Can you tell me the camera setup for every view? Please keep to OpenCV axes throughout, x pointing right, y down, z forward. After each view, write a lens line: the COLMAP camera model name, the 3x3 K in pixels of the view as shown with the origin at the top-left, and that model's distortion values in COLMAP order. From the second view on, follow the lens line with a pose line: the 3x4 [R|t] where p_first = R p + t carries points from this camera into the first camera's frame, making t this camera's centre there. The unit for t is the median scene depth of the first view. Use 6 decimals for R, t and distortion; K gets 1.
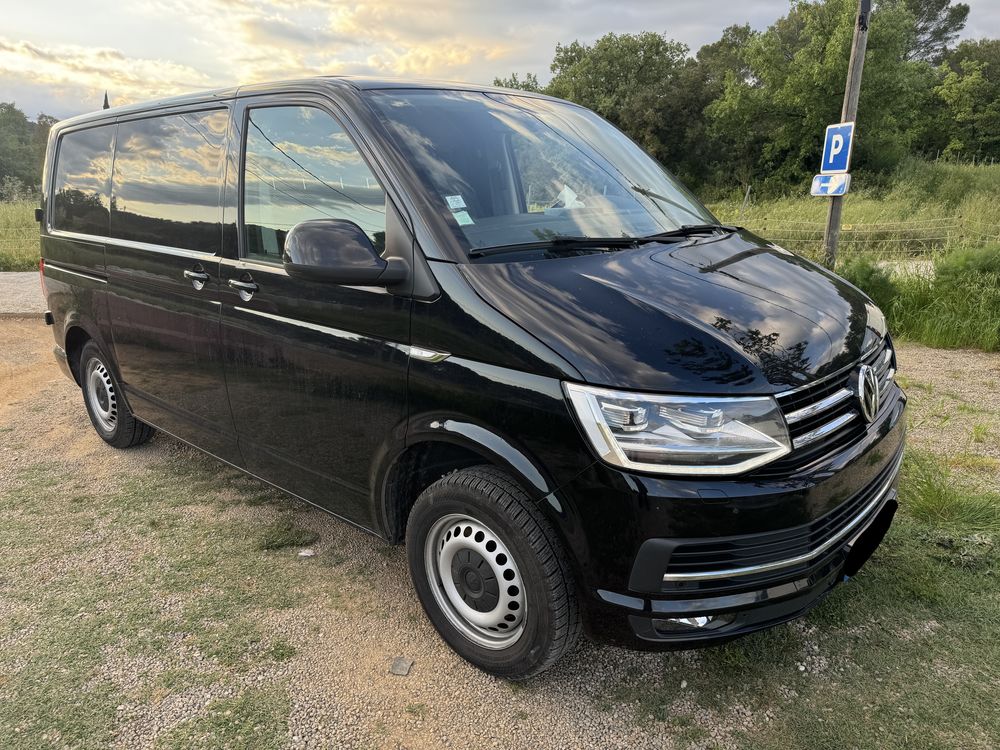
lens RADIAL K [[710.4, 0, 490.9], [0, 710.4, 389.2], [0, 0, 1]] dist [0.016419, -0.025107]
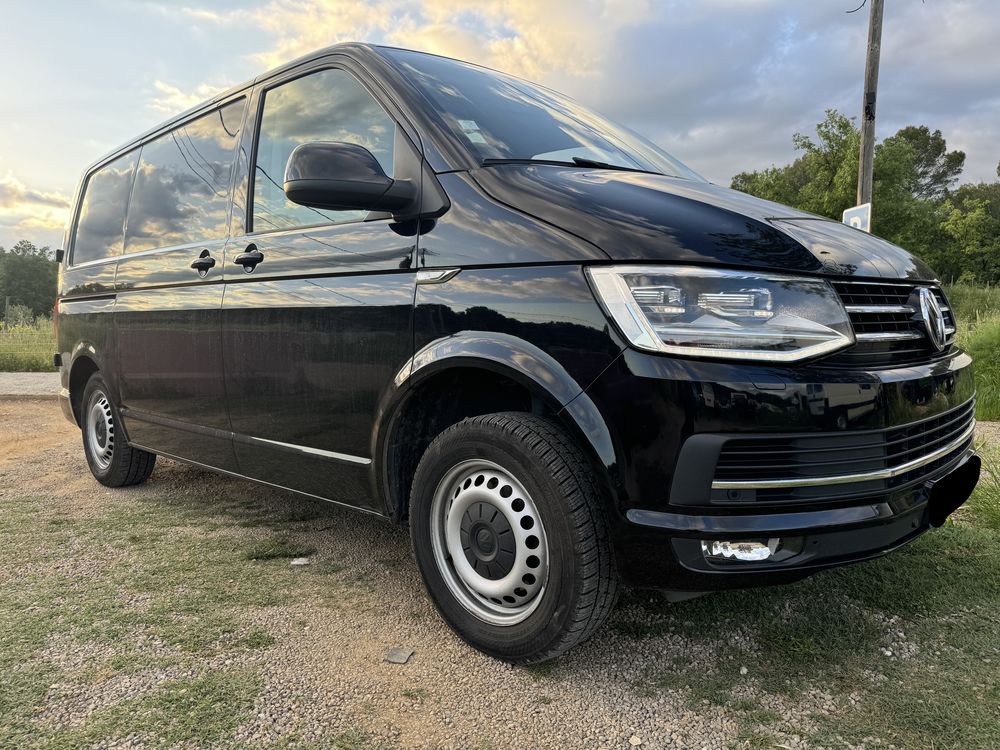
lens RADIAL K [[710.4, 0, 500.9], [0, 710.4, 388.5], [0, 0, 1]] dist [0.016419, -0.025107]
pose [[0.999760, -0.003489, -0.021639, 0.012015], [-0.000822, 0.980589, -0.196071, 0.248178], [0.021903, 0.196042, 0.980351, 0.128403]]
